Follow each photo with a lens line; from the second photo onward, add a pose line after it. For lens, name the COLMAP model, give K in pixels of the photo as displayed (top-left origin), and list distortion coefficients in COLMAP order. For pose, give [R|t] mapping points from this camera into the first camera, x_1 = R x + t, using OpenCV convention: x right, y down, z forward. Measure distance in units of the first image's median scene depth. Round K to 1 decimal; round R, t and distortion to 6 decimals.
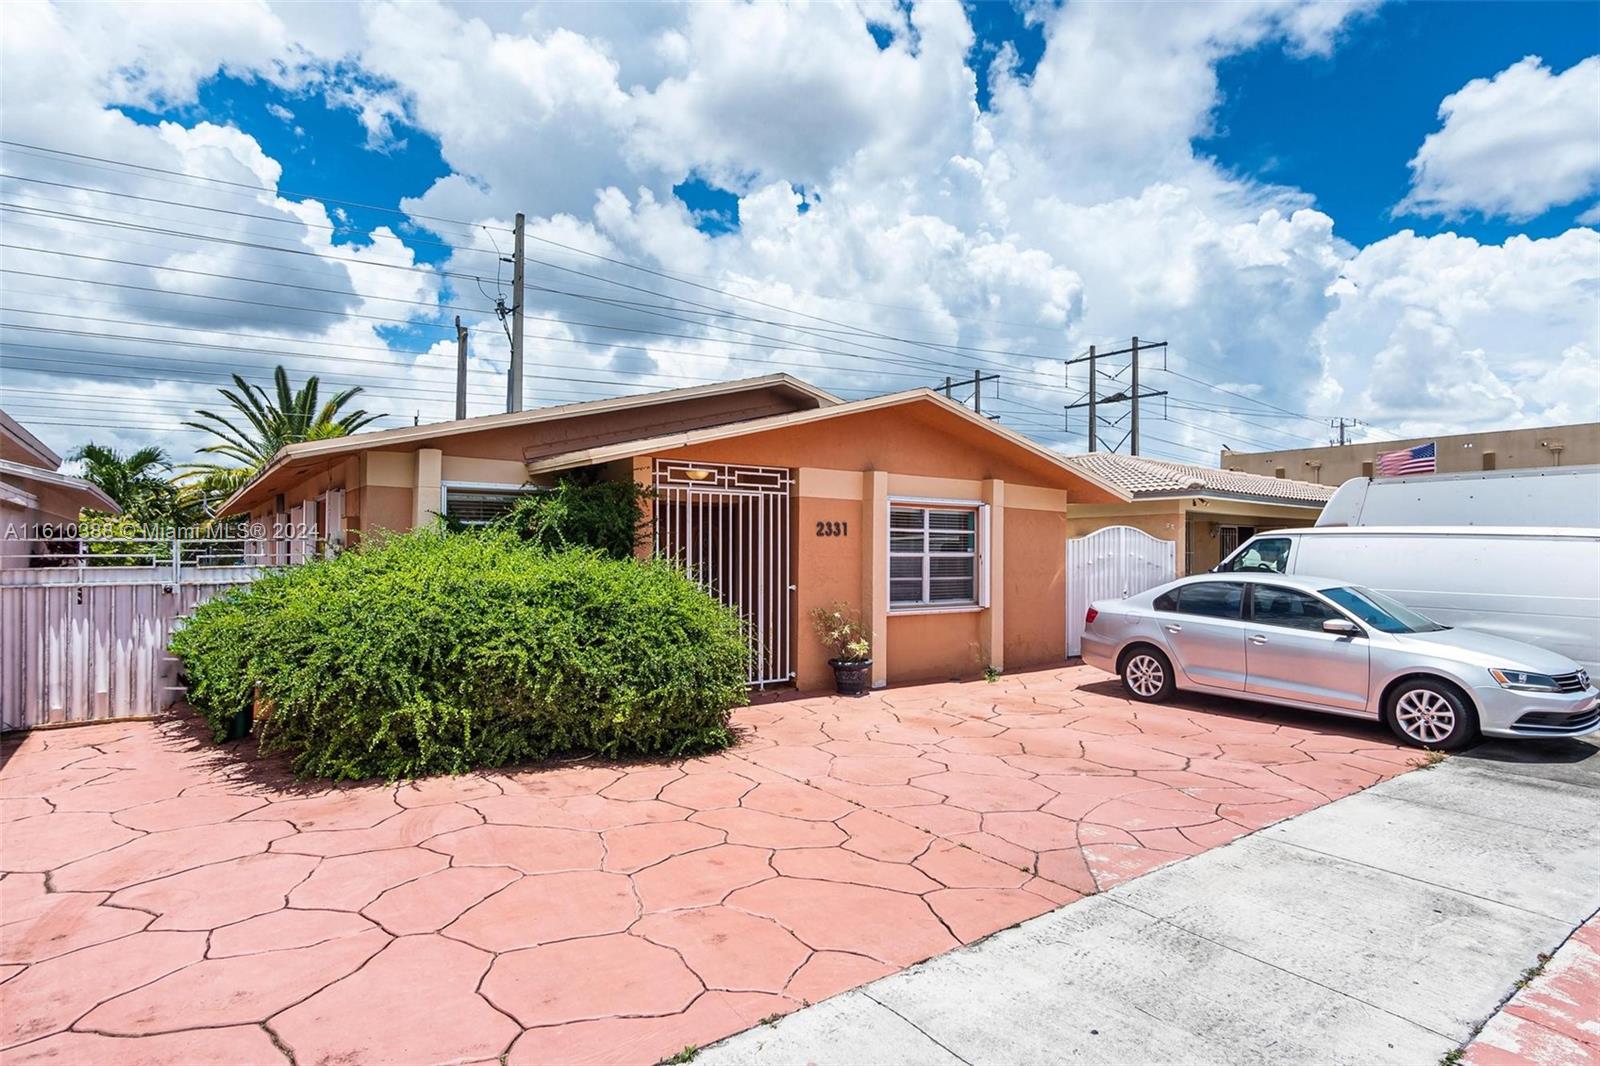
lens RADIAL K [[886.7, 0, 878.6], [0, 886.7, 537.7], [0, 0, 1]] dist [0.003652, -0.000950]
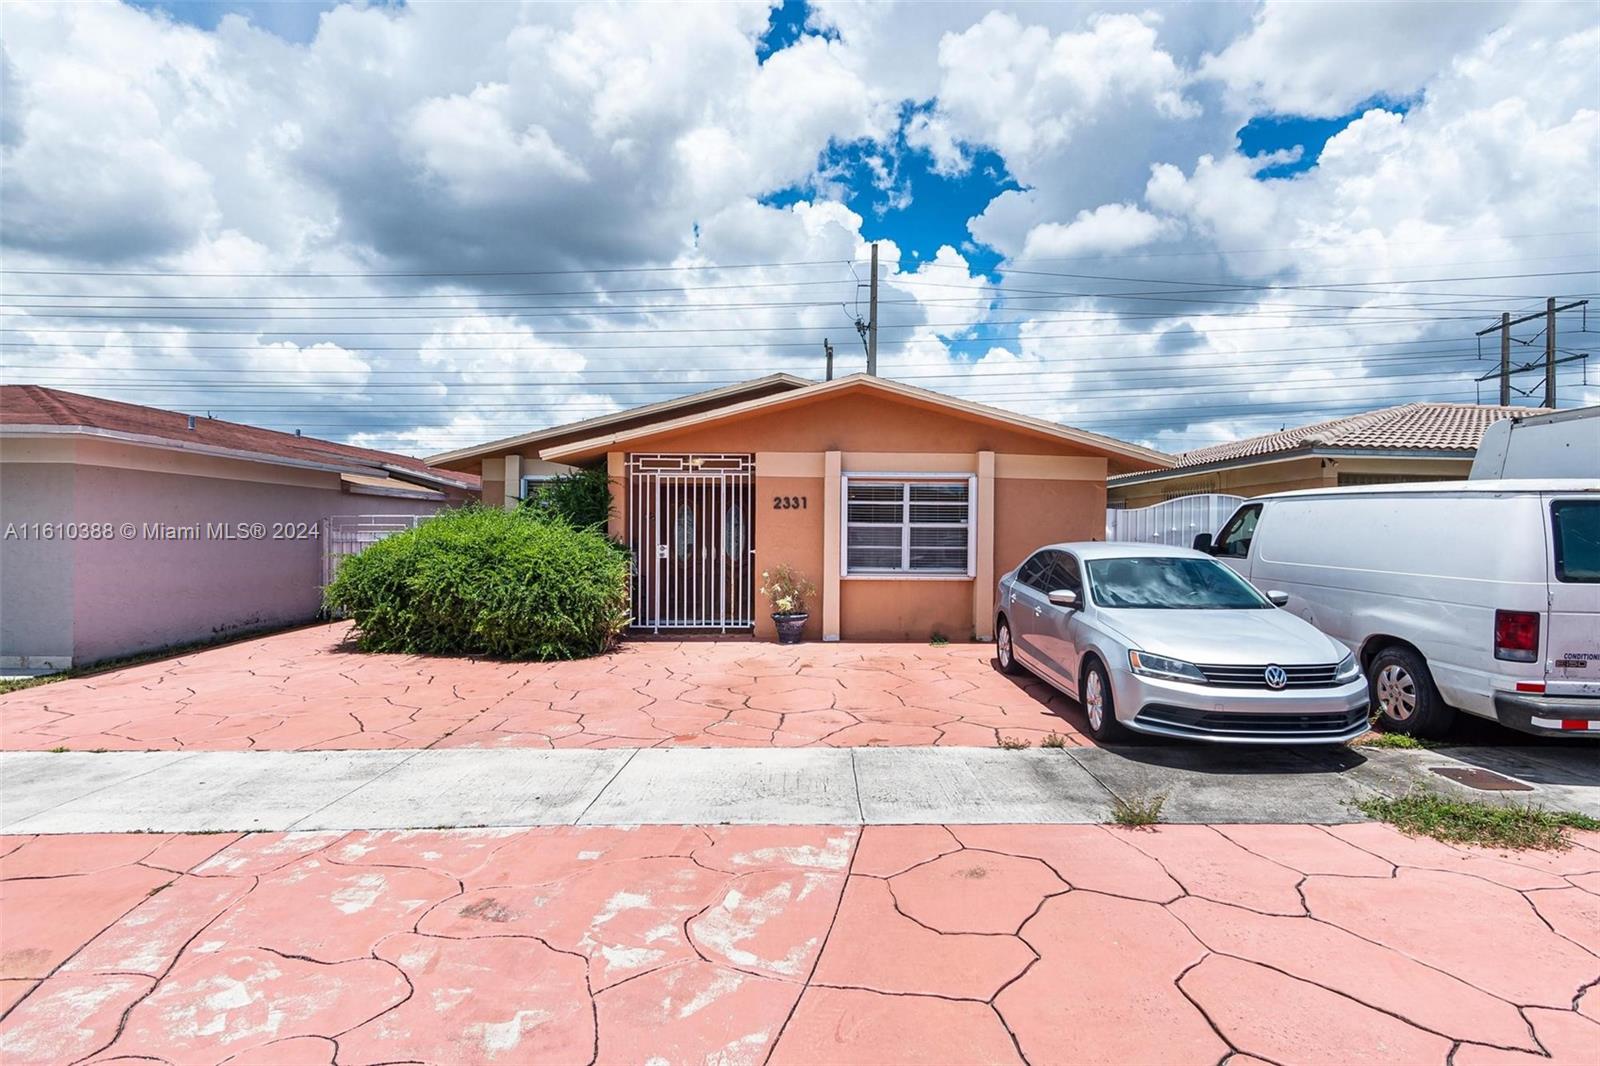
lens RADIAL K [[886.7, 0, 878.6], [0, 886.7, 537.7], [0, 0, 1]] dist [0.003652, -0.000950]
pose [[0.799722, 0.003906, -0.600358, 0.743749], [0.008232, 0.999813, 0.017470, 0.016697], [0.600314, -0.018913, 0.799541, 0.128518]]
